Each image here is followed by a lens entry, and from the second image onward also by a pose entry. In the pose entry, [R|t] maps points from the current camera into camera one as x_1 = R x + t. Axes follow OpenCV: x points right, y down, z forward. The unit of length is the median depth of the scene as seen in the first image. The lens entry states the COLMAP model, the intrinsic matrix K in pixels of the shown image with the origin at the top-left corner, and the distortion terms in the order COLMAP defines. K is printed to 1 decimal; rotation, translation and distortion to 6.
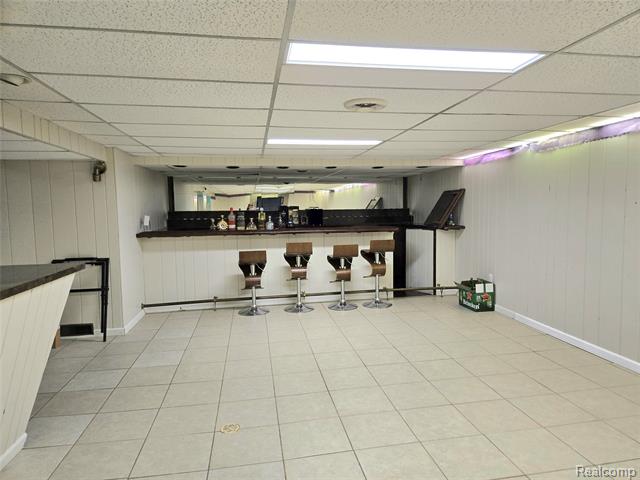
lens RADIAL K [[421.5, 0, 320.0], [0, 421.5, 240.0], [0, 0, 1]] dist [0.045252, -0.000125]
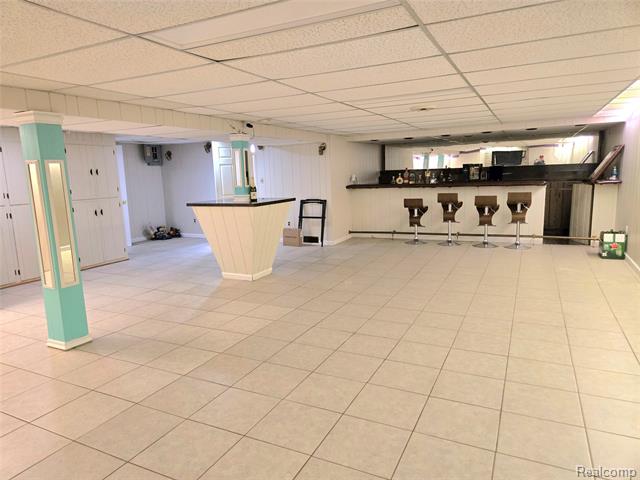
lens RADIAL K [[421.5, 0, 320.0], [0, 421.5, 240.0], [0, 0, 1]] dist [0.045252, -0.000125]
pose [[0.799850, 0.083854, -0.594313, 0.419781], [-0.022078, 0.993633, 0.110483, 0.013057], [0.599793, -0.075249, 0.796609, -0.314982]]
